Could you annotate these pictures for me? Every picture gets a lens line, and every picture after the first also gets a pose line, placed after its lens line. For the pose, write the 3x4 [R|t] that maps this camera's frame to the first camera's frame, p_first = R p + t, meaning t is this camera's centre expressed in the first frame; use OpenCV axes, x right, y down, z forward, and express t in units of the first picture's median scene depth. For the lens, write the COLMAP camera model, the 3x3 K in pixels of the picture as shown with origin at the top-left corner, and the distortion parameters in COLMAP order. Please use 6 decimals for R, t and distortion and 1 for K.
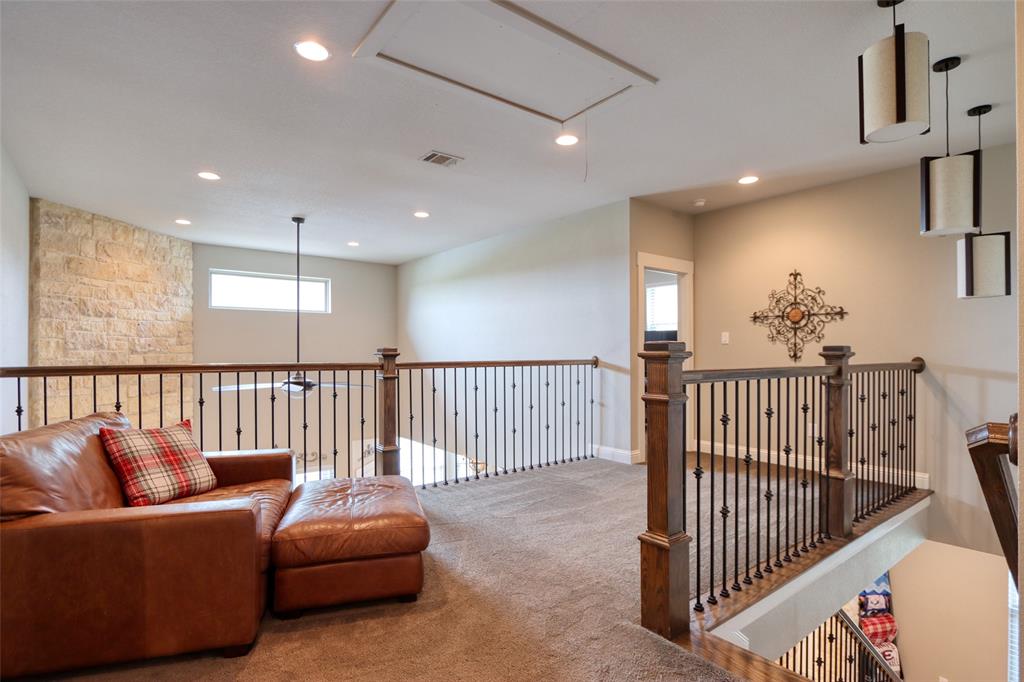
lens RADIAL K [[512.2, 0, 506.8], [0, 512.2, 350.1], [0, 0, 1]] dist [-0.018721, 0.005002]
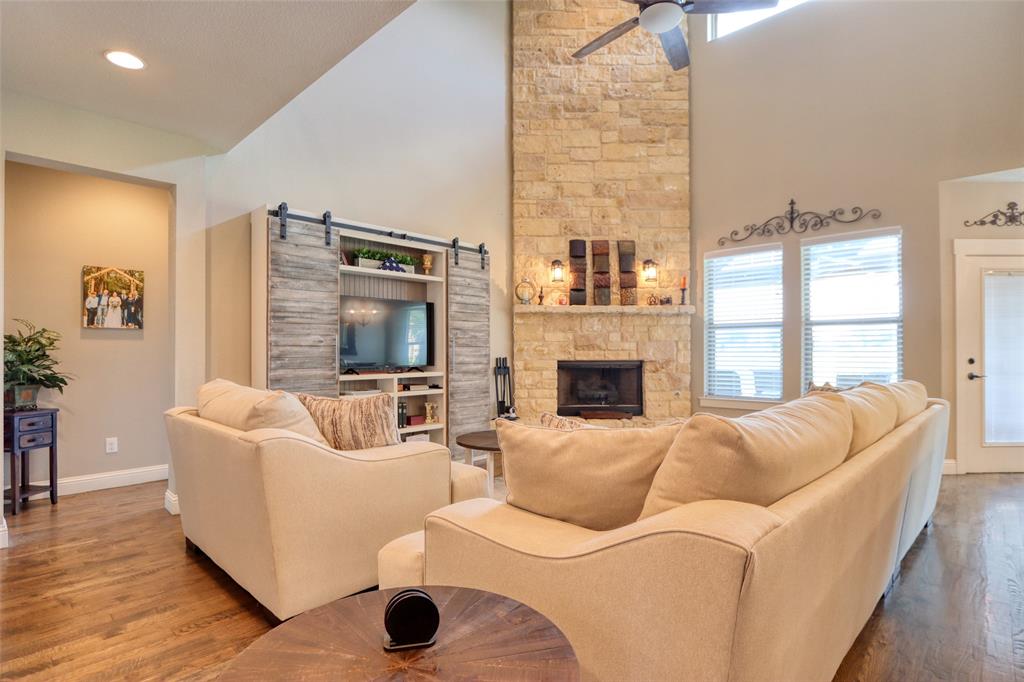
lens RADIAL K [[512.2, 0, 513.5], [0, 512.2, 349.7], [0, 0, 1]] dist [-0.018721, 0.005002]
pose [[0.158335, -0.004374, -0.987376, 0.229701], [0.004755, 0.999982, -0.003668, 0.549183], [0.987374, -0.004114, 0.158353, 0.738182]]
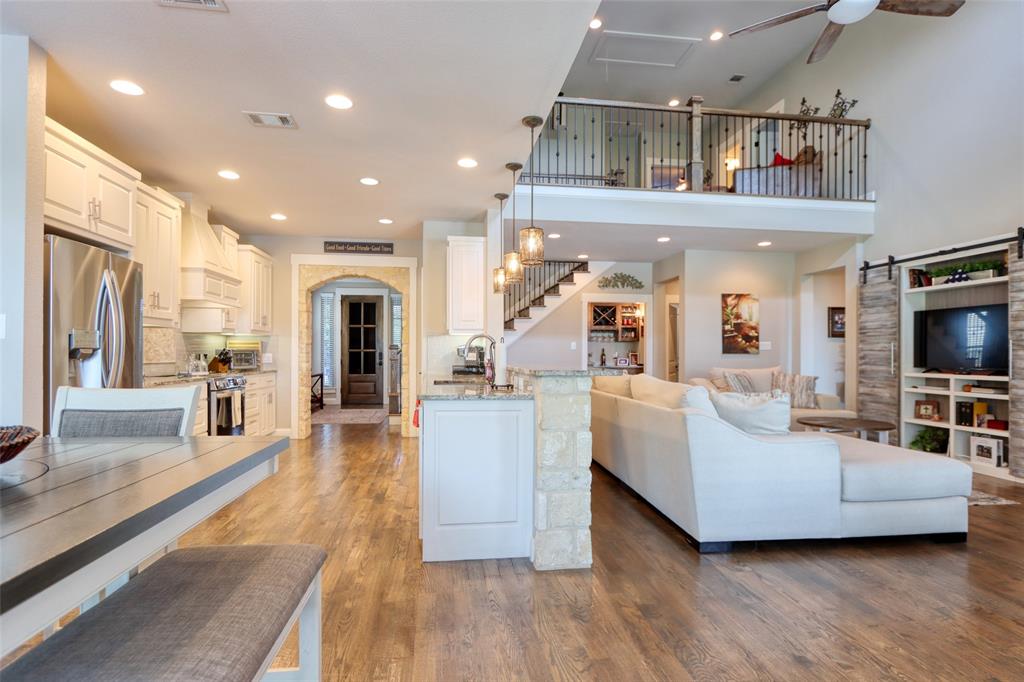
lens RADIAL K [[517.8, 0, 512.9], [0, 517.8, 349.6], [0, 0, 1]] dist [-0.013516, 0.001785]
pose [[-0.872739, -0.000651, 0.488187, -0.372683], [-0.004395, 0.999969, -0.006523, 0.548514], [-0.488168, -0.007839, -0.872715, 1.870653]]
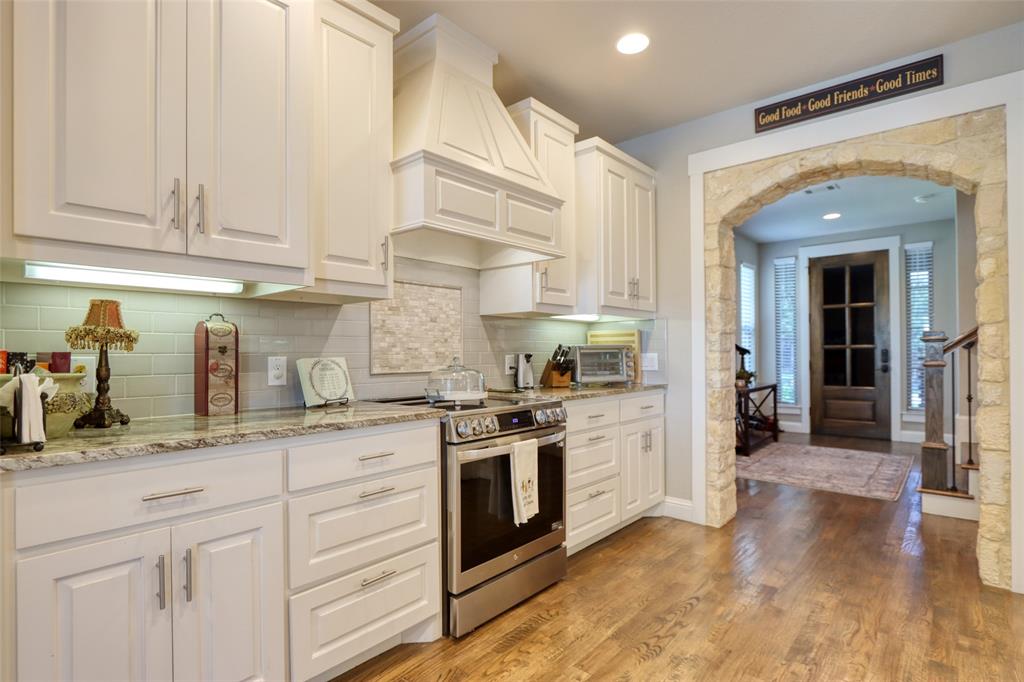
lens RADIAL K [[512.2, 0, 513.6], [0, 512.2, 349.7], [0, 0, 1]] dist [-0.018721, 0.005002]
pose [[-0.199620, 0.004273, 0.979864, 0.121599], [0.003995, 0.999986, -0.003547, 0.549697], [-0.979865, 0.003206, -0.199635, 1.395189]]
